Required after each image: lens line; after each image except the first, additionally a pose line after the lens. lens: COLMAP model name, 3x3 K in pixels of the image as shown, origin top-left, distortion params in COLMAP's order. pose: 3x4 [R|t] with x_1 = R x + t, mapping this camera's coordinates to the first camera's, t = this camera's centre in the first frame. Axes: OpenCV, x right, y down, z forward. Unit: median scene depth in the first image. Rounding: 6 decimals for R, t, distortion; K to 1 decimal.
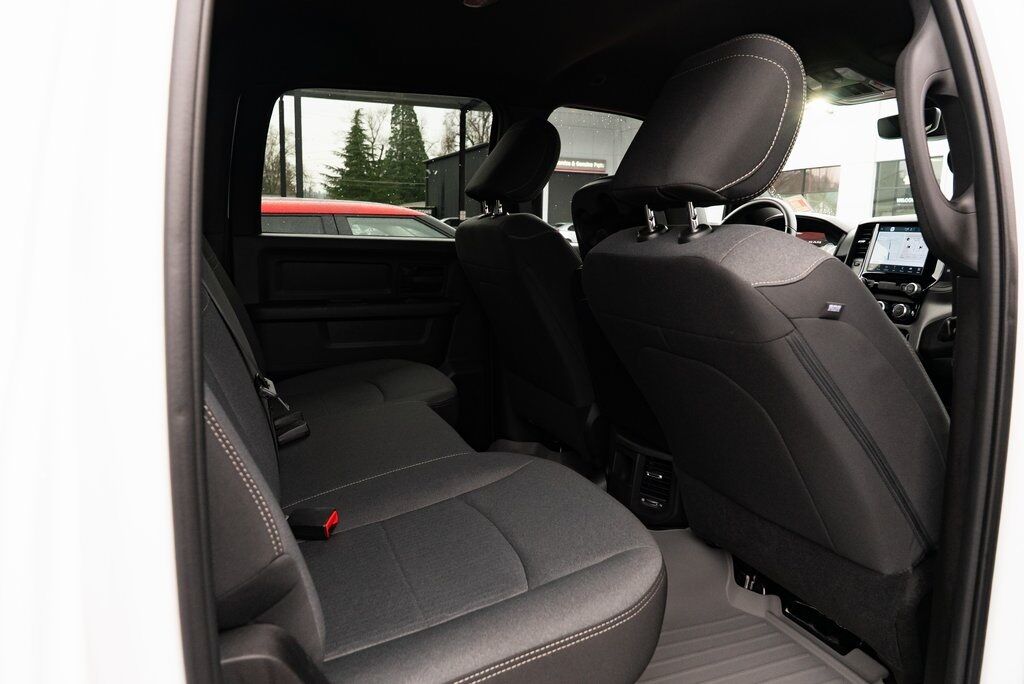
lens RADIAL K [[698.5, 0, 509.7], [0, 698.5, 340.8], [0, 0, 1]] dist [-0.033552, 0.019280]
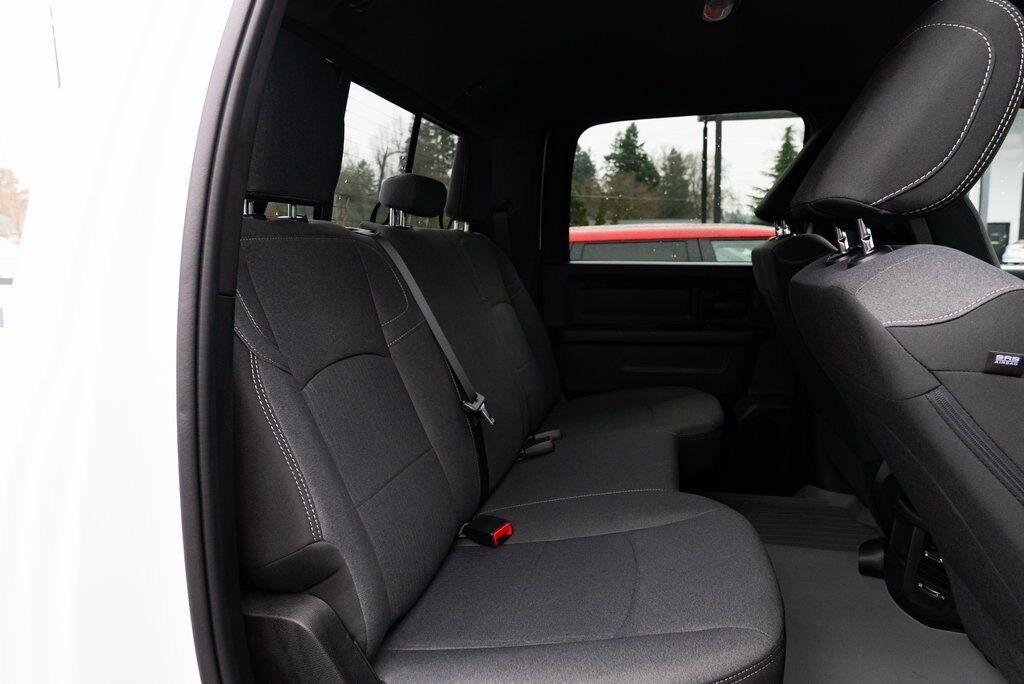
lens RADIAL K [[698.5, 0, 522.6], [0, 698.5, 346.6], [0, 0, 1]] dist [-0.033552, 0.019280]
pose [[0.830964, 0.045939, -0.554426, 0.340678], [-0.058573, 0.998270, -0.005073, -0.021397], [0.553234, 0.036690, 0.832218, 0.106598]]
